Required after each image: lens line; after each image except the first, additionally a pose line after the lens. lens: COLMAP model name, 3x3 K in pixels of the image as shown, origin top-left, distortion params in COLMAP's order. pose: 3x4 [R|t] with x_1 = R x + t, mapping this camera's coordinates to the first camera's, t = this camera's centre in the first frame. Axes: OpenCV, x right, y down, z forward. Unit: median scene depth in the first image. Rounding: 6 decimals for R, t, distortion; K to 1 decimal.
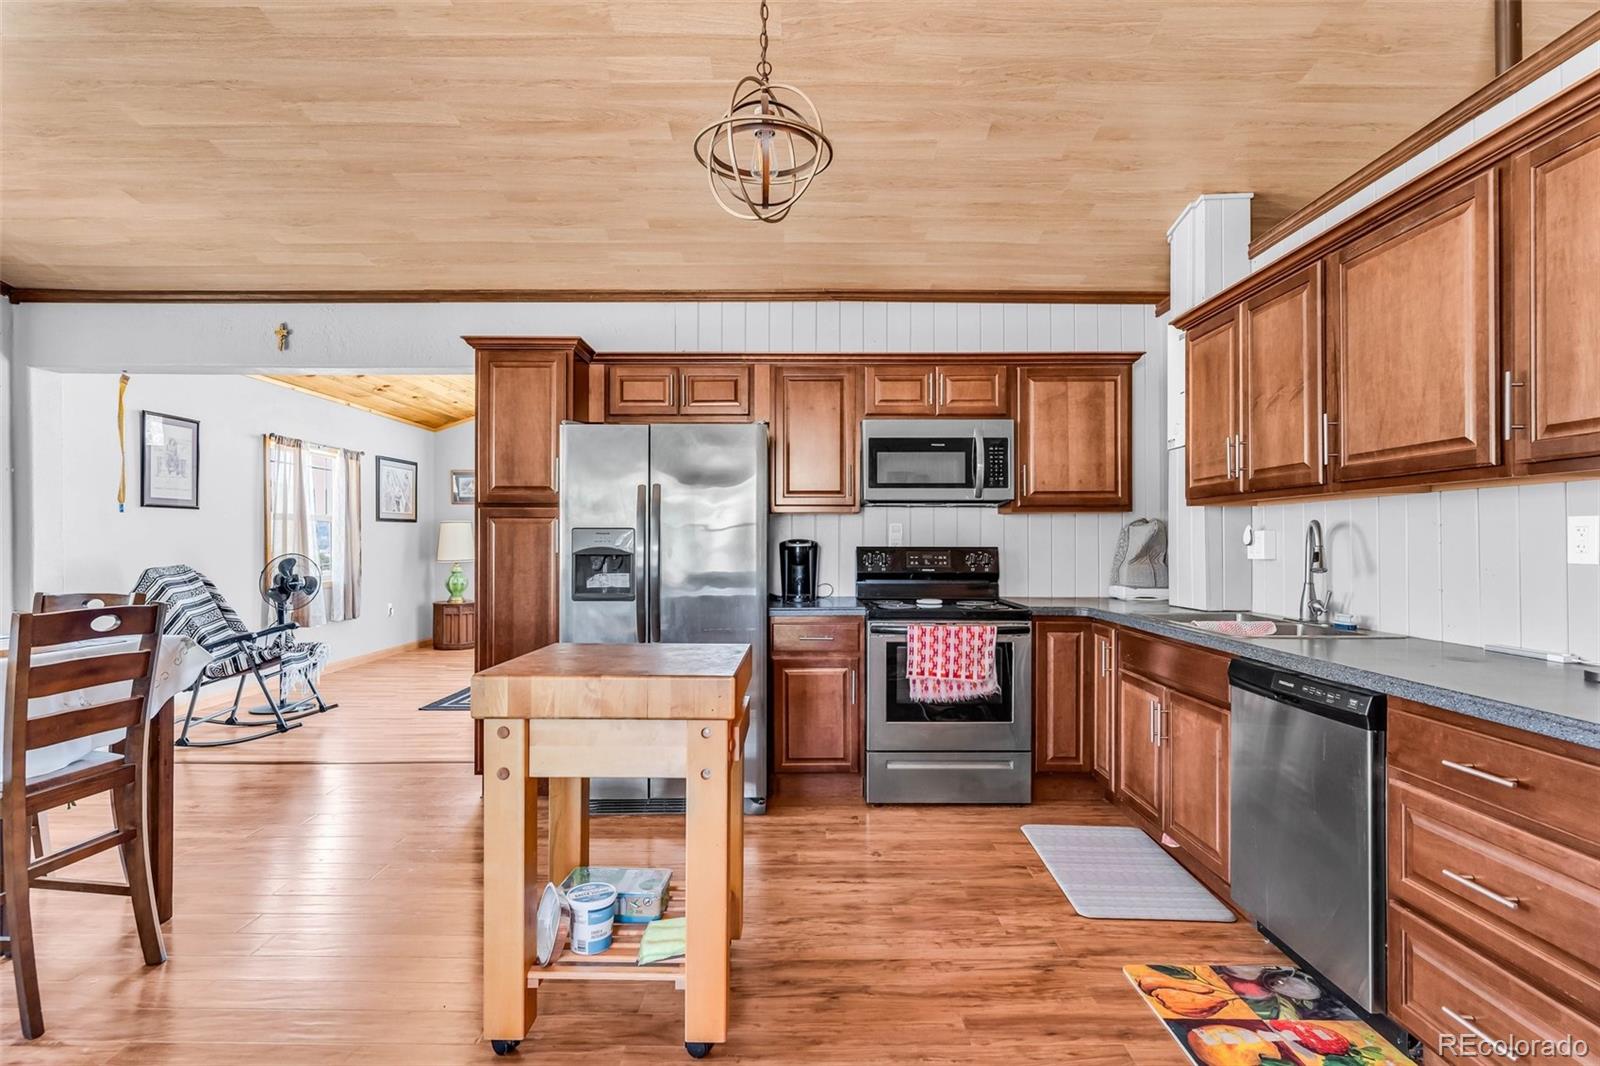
lens RADIAL K [[777.0, 0, 800.3], [0, 777.0, 540.8], [0, 0, 1]] dist [-0.000883, 0.000382]
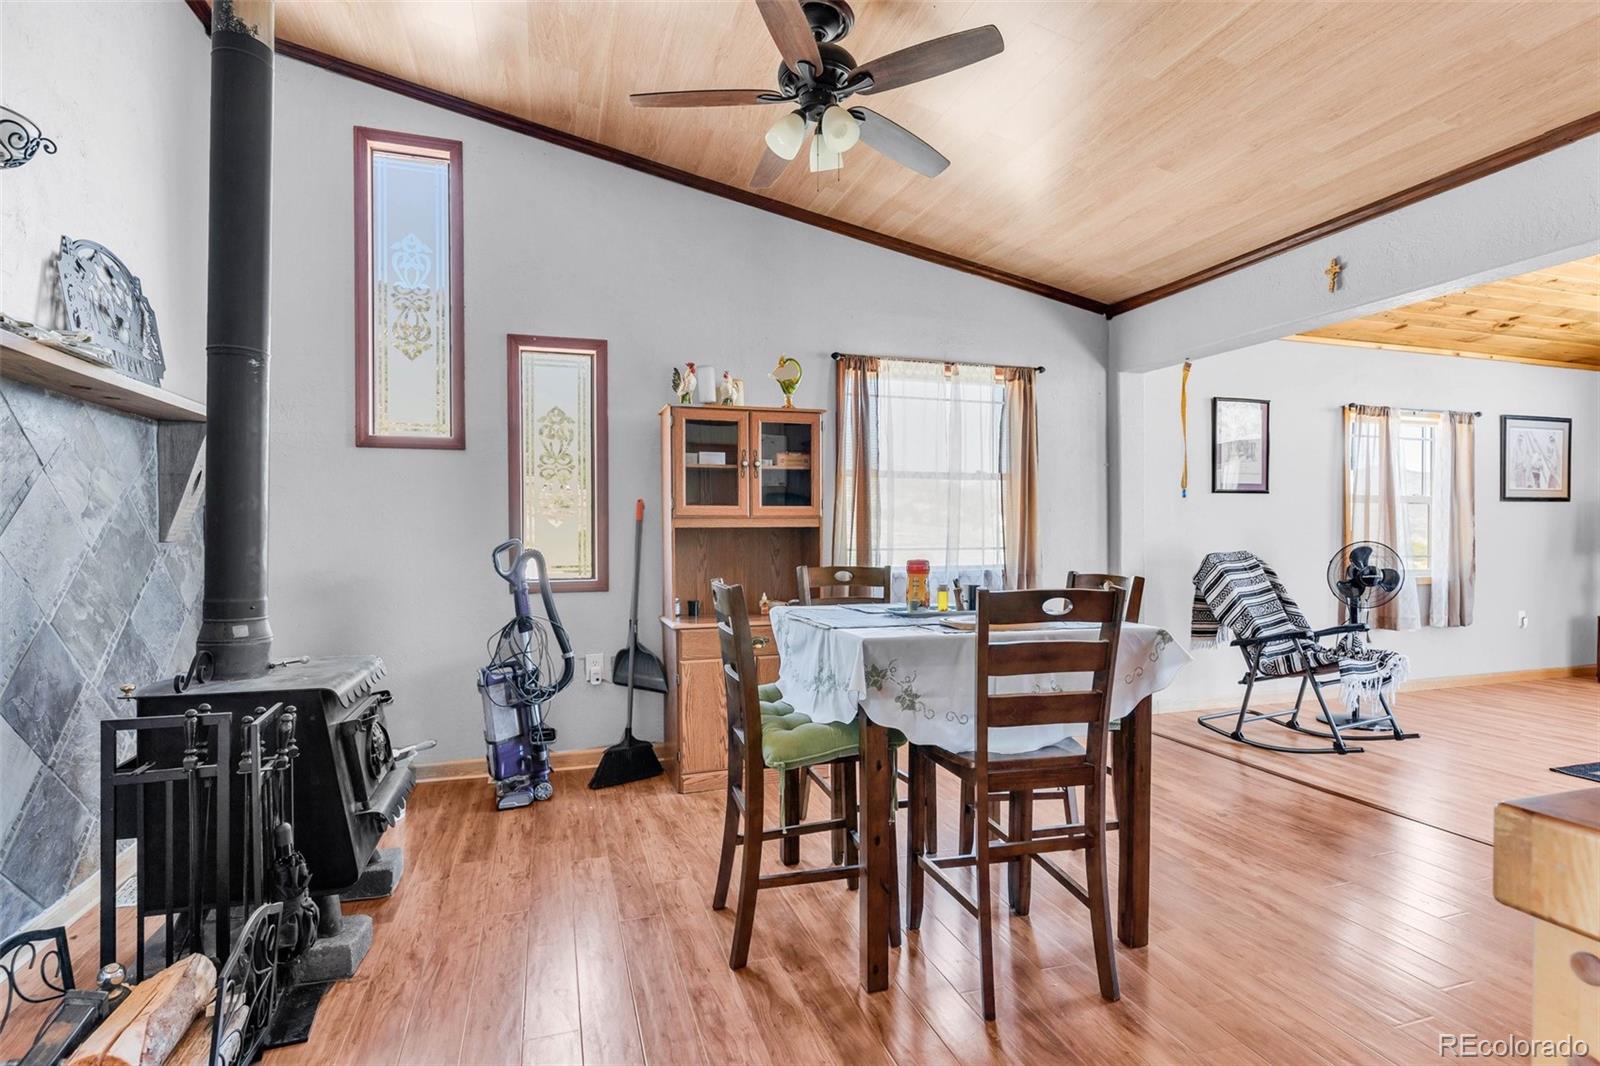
lens RADIAL K [[777.0, 0, 800.3], [0, 777.0, 540.8], [0, 0, 1]] dist [-0.000883, 0.000382]
pose [[0.305476, 0.009069, -0.952157, -0.049582], [0.001416, 0.999949, 0.009979, 0.008135], [0.952199, -0.004396, 0.305448, 0.188907]]
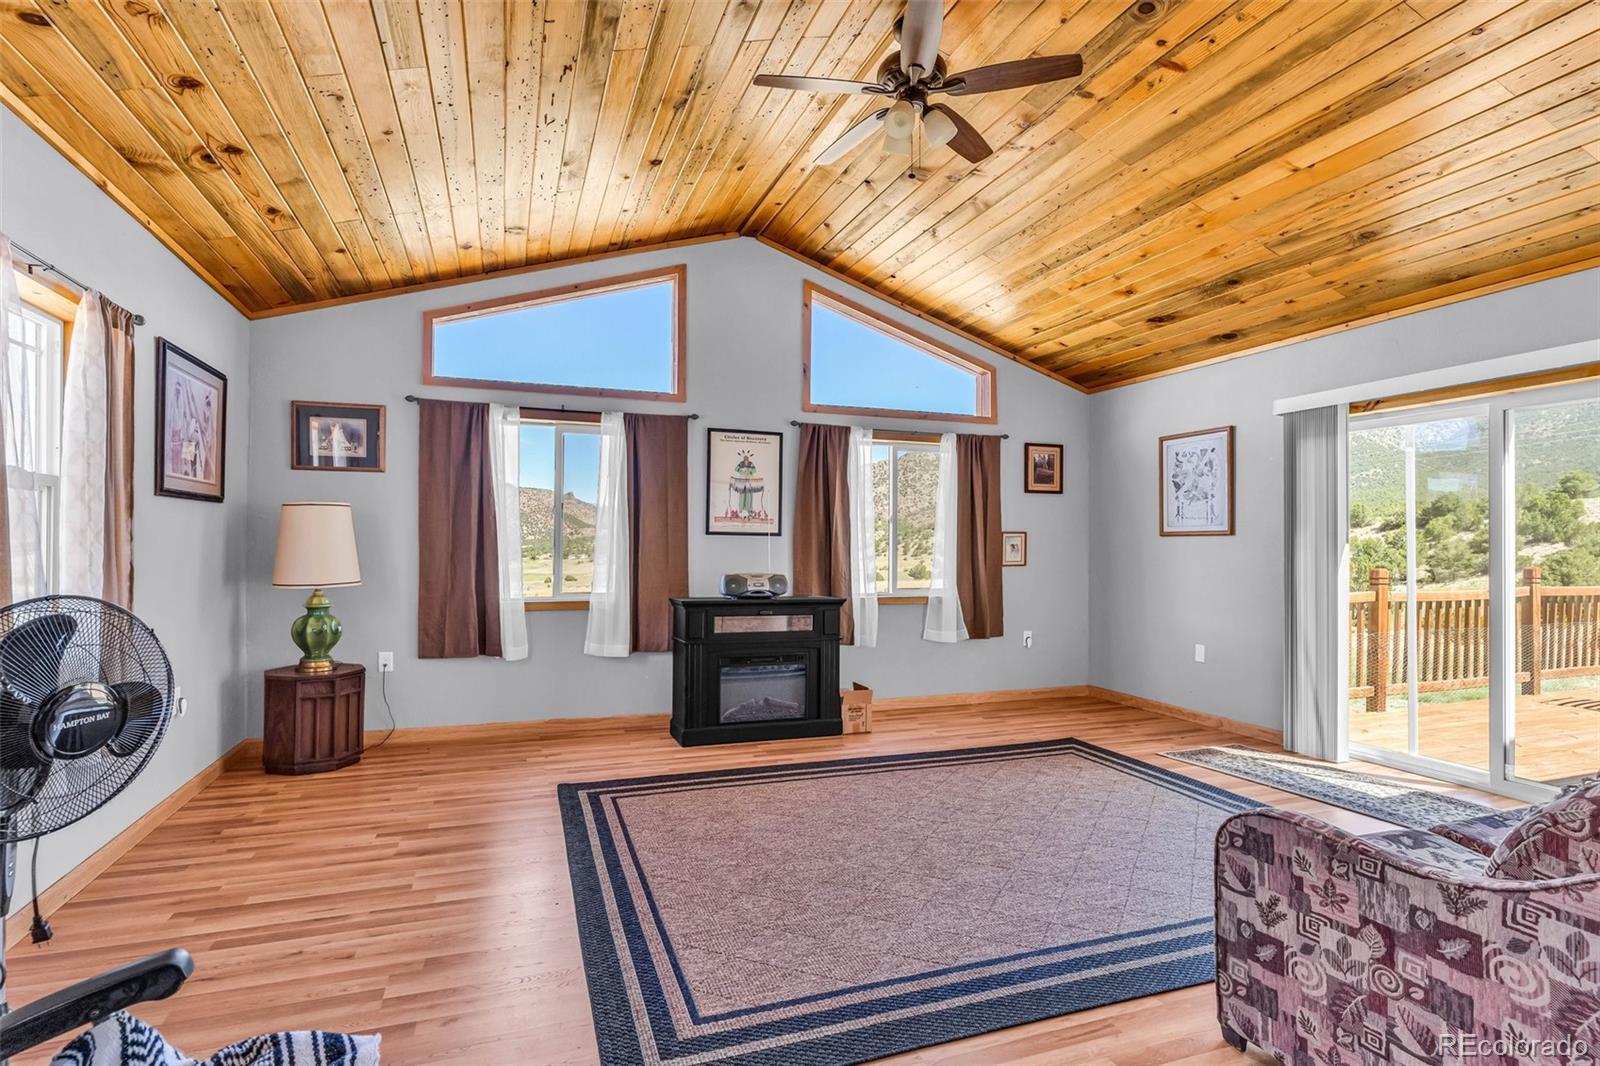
lens RADIAL K [[777.0, 0, 800.3], [0, 777.0, 540.8], [0, 0, 1]] dist [-0.000883, 0.000382]
pose [[0.937689, 0.015131, 0.347146, -0.608088], [-0.012800, 0.999878, -0.009008, -0.001744], [-0.347240, 0.004003, 0.937768, 0.811847]]
